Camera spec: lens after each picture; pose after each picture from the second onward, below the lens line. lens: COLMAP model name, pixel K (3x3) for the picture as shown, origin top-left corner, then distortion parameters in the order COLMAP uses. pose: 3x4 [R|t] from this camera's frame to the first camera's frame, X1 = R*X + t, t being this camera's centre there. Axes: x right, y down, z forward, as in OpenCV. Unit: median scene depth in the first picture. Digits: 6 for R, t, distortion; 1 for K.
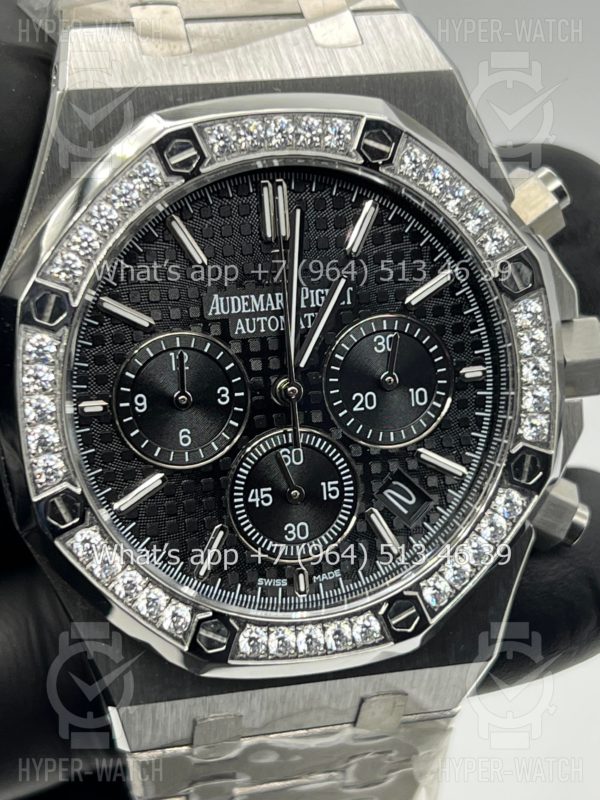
lens RADIAL K [[1874.6, 0, 294.6], [0, 1874.6, 401.2], [0, 0, 1]] dist [0.081806, 0.000000]
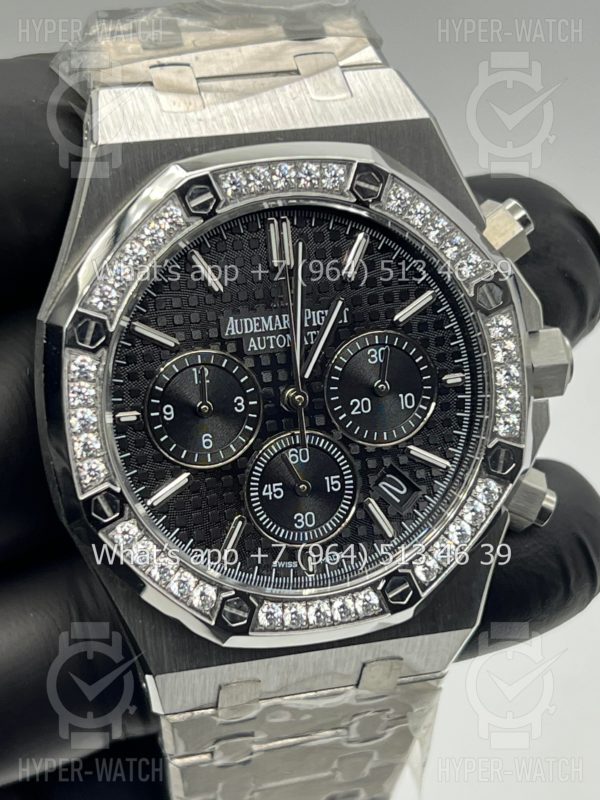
lens RADIAL K [[1874.6, 0, 298.2], [0, 1874.6, 400.4], [0, 0, 1]] dist [0.081806, 0.000000]
pose [[0.999523, -0.023151, 0.020451, -0.025075], [0.023035, 0.999717, 0.005902, -0.011240], [-0.020582, -0.005428, 0.999773, -0.157029]]
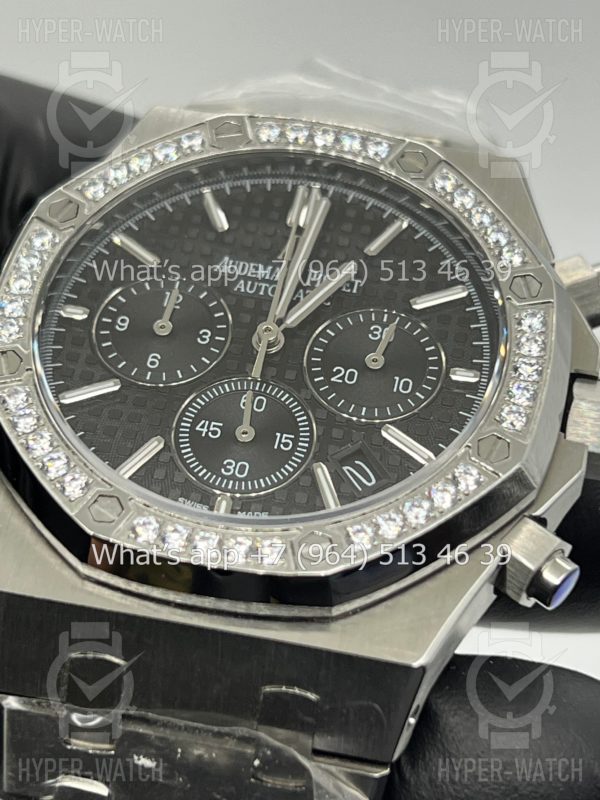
lens RADIAL K [[1874.6, 0, 300.0], [0, 1874.6, 400.2], [0, 0, 1]] dist [0.081806, 0.000000]
pose [[0.935067, 0.088715, -0.343189, 0.348631], [-0.291198, 0.744309, -0.601005, 0.596509], [0.202120, 0.661916, 0.721813, 0.315988]]
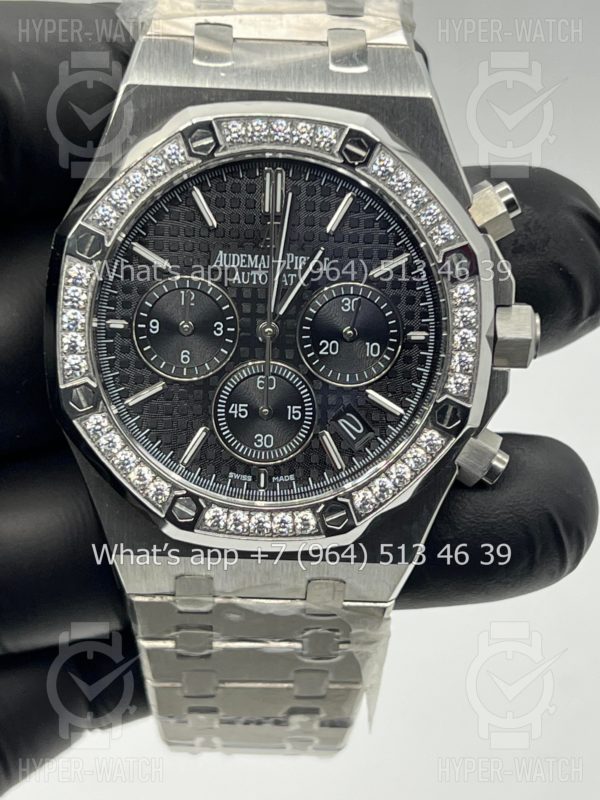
lens RADIAL K [[1874.6, 0, 303.5], [0, 1874.6, 405.6], [0, 0, 1]] dist [0.081806, 0.000000]
pose [[0.976598, 0.128357, -0.172570, 0.249226], [-0.127167, 0.991718, 0.017982, 0.018786], [0.173449, 0.004384, 0.984833, -0.270328]]
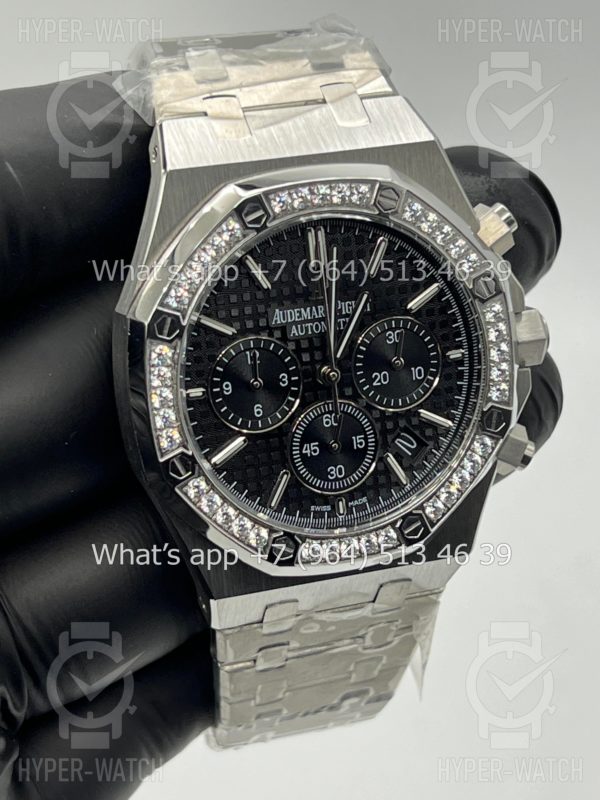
lens RADIAL K [[1874.6, 0, 293.0], [0, 1874.6, 398.3], [0, 0, 1]] dist [0.081806, 0.000000]
pose [[0.996131, -0.039016, 0.078751, -0.141940], [0.033041, 0.996575, 0.075800, -0.095321], [-0.081439, -0.072904, 0.994008, -0.406543]]
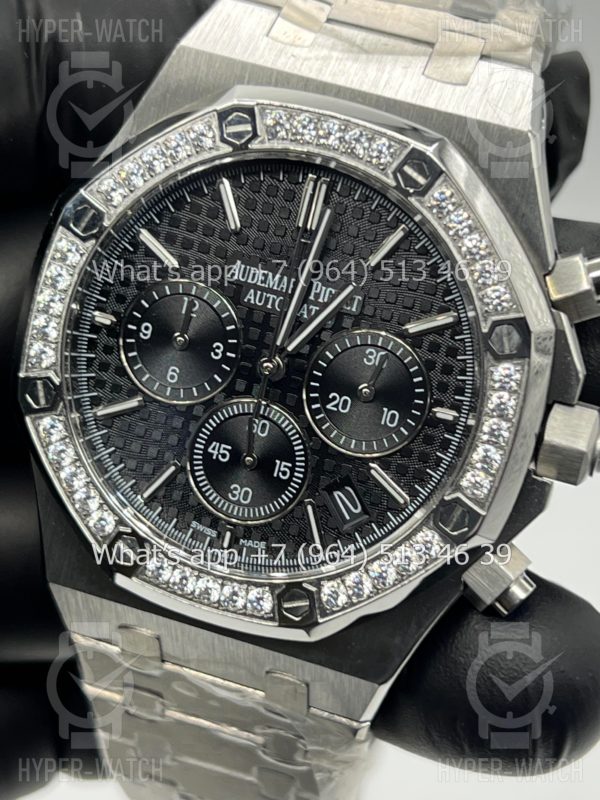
lens RADIAL K [[1874.6, 0, 303.5], [0, 1874.6, 400.2], [0, 0, 1]] dist [0.081806, 0.000000]
pose [[0.855807, 0.342124, -0.388002, 0.434390], [-0.347950, 0.935740, 0.057631, -0.055971], [0.382786, 0.085684, 0.919855, 0.018000]]
